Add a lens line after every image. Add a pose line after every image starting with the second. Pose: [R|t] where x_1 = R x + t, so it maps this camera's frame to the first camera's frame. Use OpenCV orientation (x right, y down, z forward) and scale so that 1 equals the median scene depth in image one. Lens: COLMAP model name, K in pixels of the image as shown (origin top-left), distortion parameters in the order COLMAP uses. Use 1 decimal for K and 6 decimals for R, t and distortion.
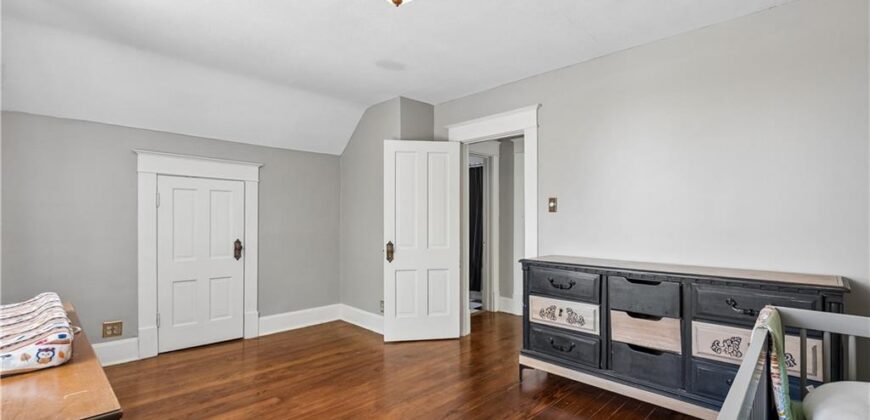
lens RADIAL K [[386.3, 0, 435.0], [0, 386.3, 210.0], [0, 0, 1]] dist [0.000519, 0.000027]
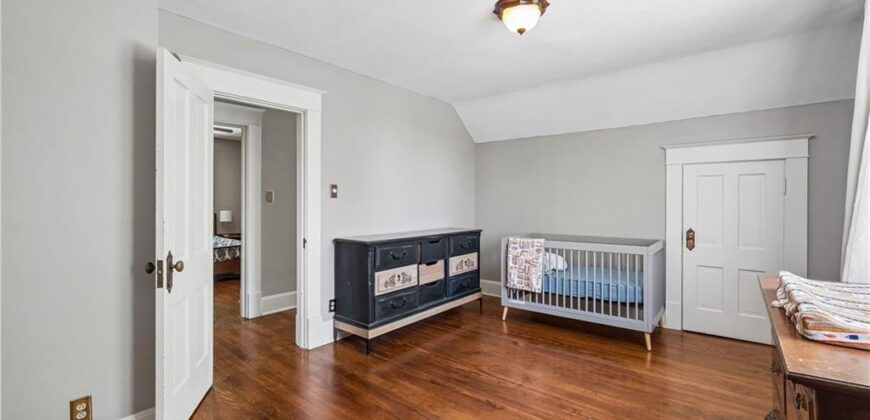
lens RADIAL K [[376.8, 0, 434.6], [0, 376.8, 199.6], [0, 0, 1]] dist [-0.000502, -0.000051]
pose [[-0.076050, 0.006265, 0.997084, -0.867796], [-0.009673, 0.999929, -0.007020, 0.016537], [-0.997057, -0.010179, -0.075984, 0.931102]]
